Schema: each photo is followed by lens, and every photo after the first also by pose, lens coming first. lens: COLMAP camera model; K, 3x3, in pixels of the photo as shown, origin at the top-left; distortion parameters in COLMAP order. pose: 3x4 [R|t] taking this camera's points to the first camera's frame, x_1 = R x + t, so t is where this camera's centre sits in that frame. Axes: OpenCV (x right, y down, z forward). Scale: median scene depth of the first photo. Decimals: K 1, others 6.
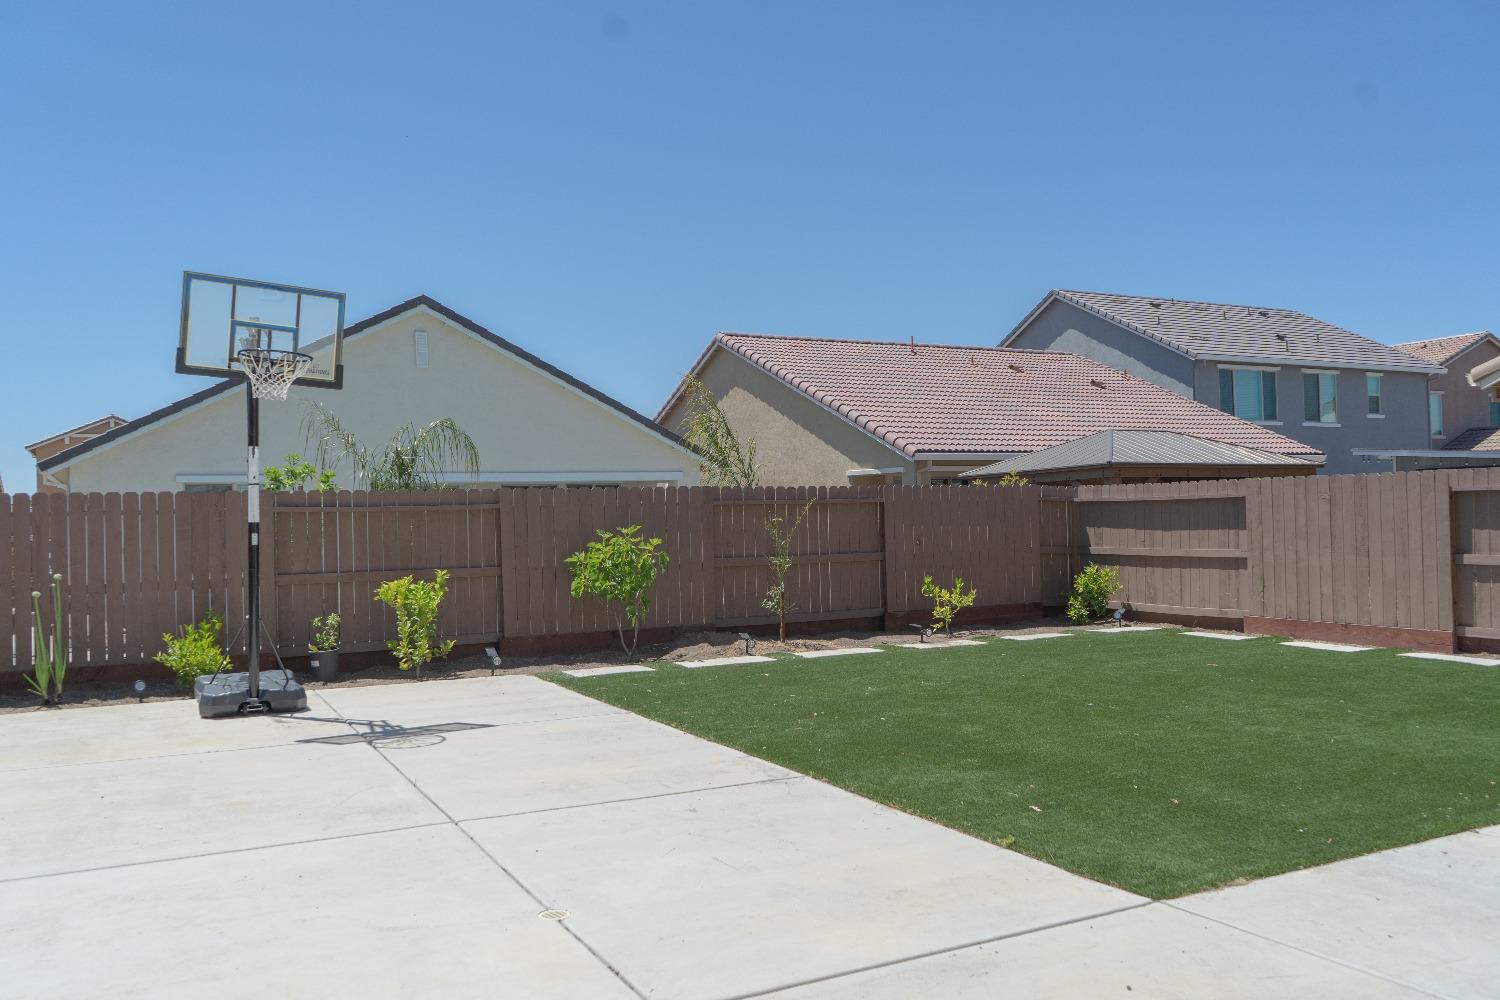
lens RADIAL K [[1197.6, 0, 750.0], [0, 1197.6, 500.0], [0, 0, 1]] dist [-0.014386, 0.007303]
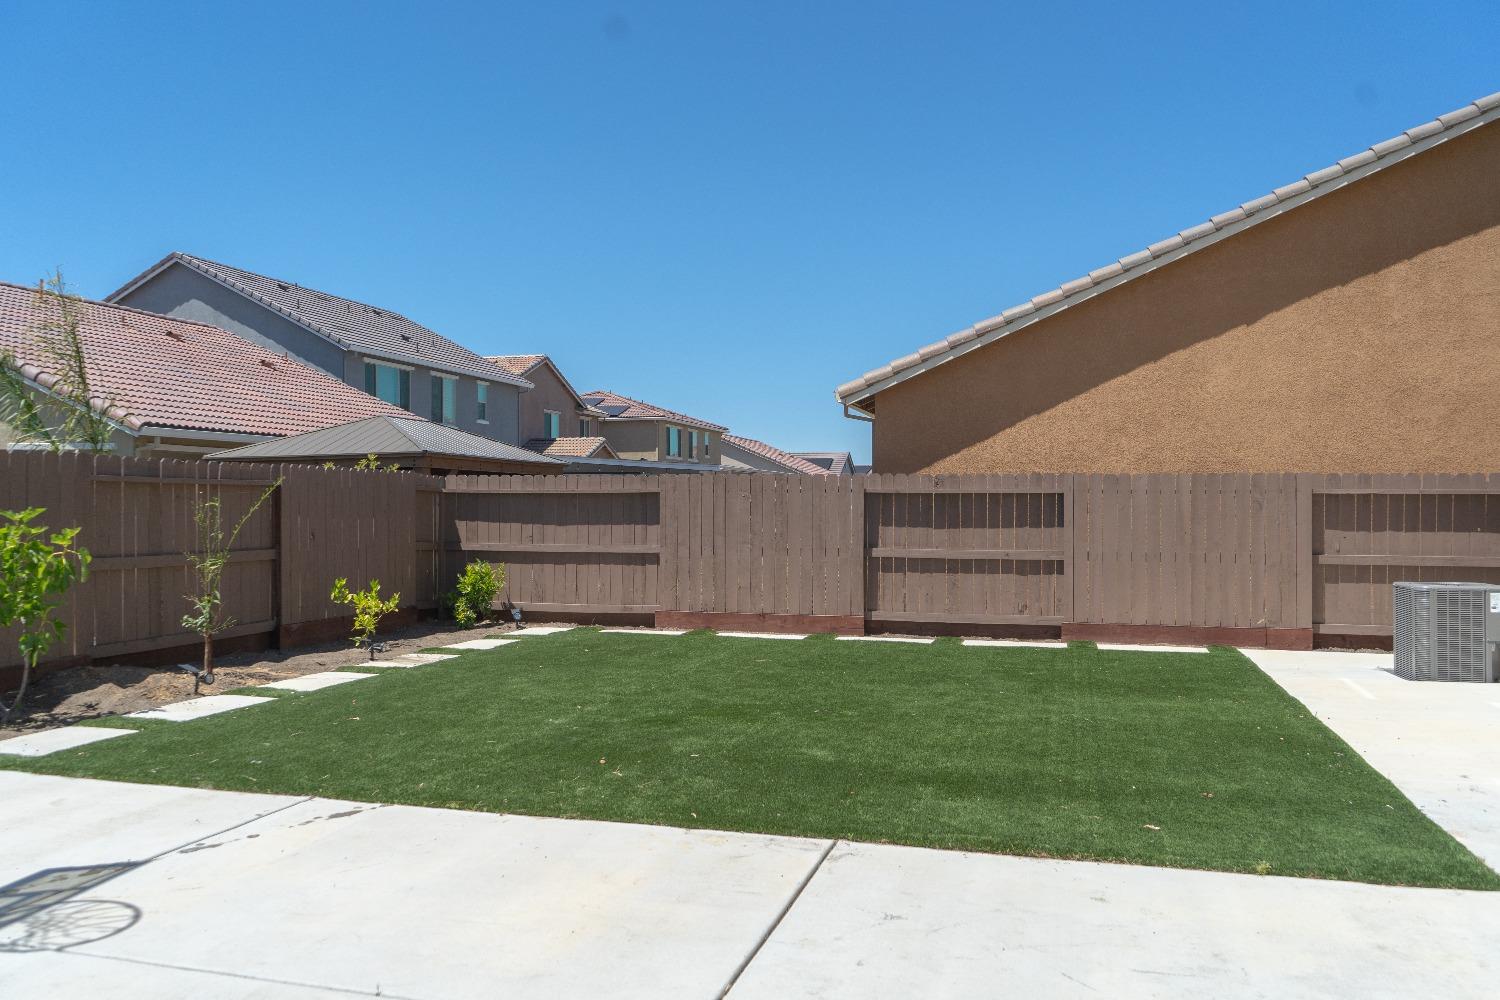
lens RADIAL K [[1197.6, 0, 750.0], [0, 1197.6, 500.0], [0, 0, 1]] dist [-0.014386, 0.007303]
pose [[0.684941, 0.025390, 0.728156, -0.293526], [-0.026462, 0.999600, -0.009963, 0.012920], [-0.728118, -0.012444, 0.685339, 0.280856]]
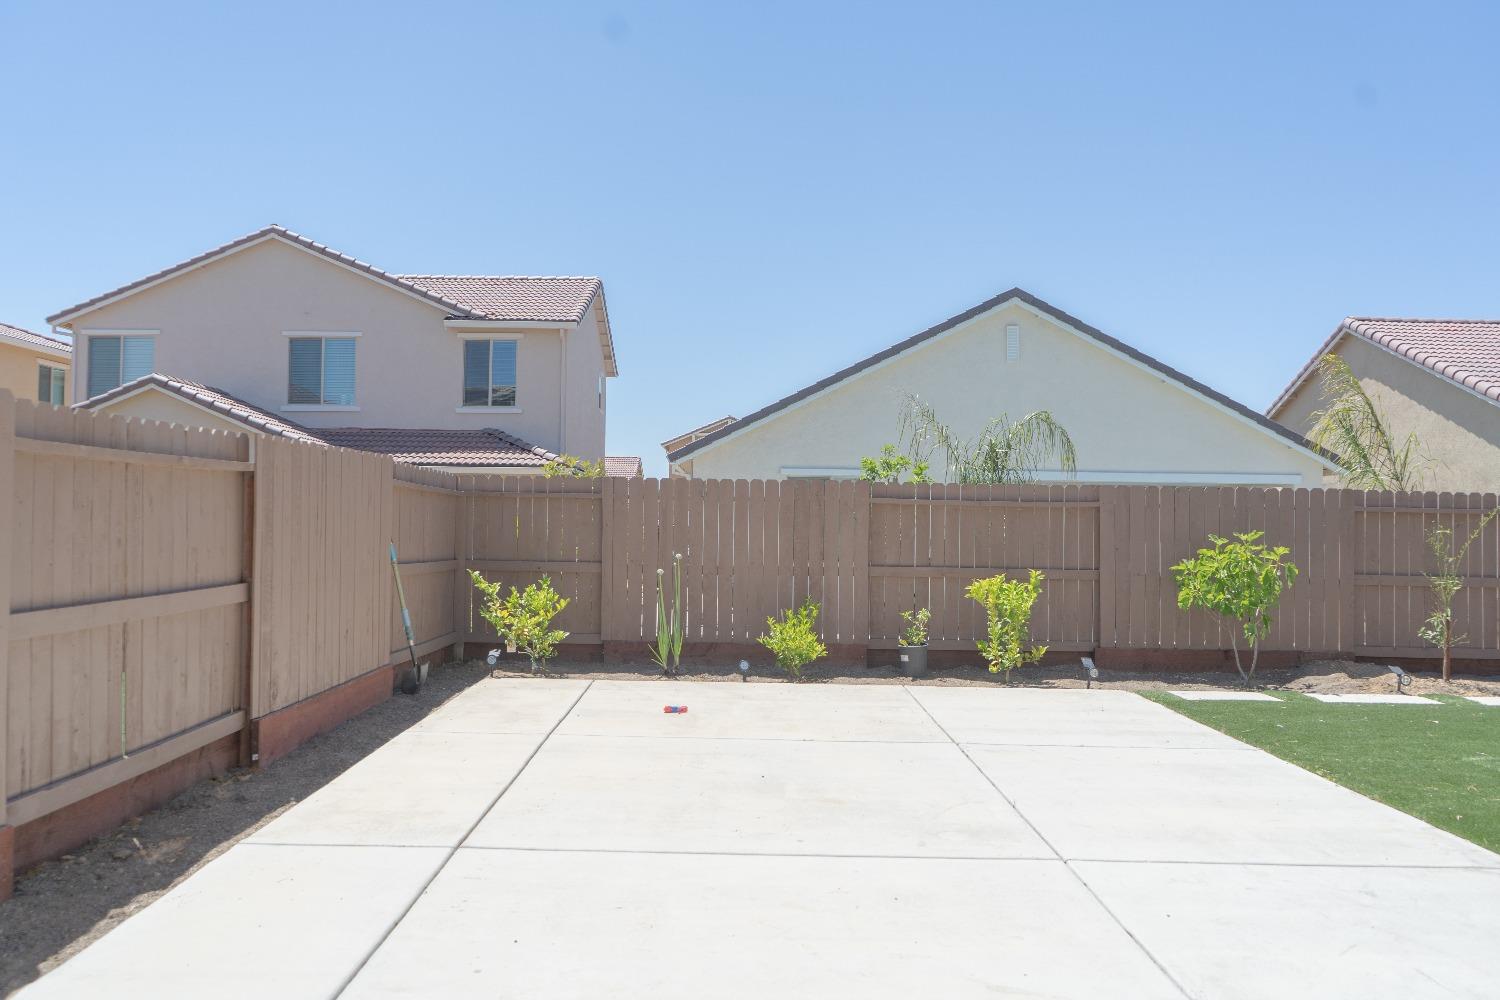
lens RADIAL K [[1197.6, 0, 750.0], [0, 1197.6, 500.0], [0, 0, 1]] dist [-0.014386, 0.007303]
pose [[0.890152, 0.029452, -0.454711, -0.029106], [-0.030719, 0.999517, 0.004602, 0.005606], [0.454627, 0.009872, 0.890627, 0.057178]]
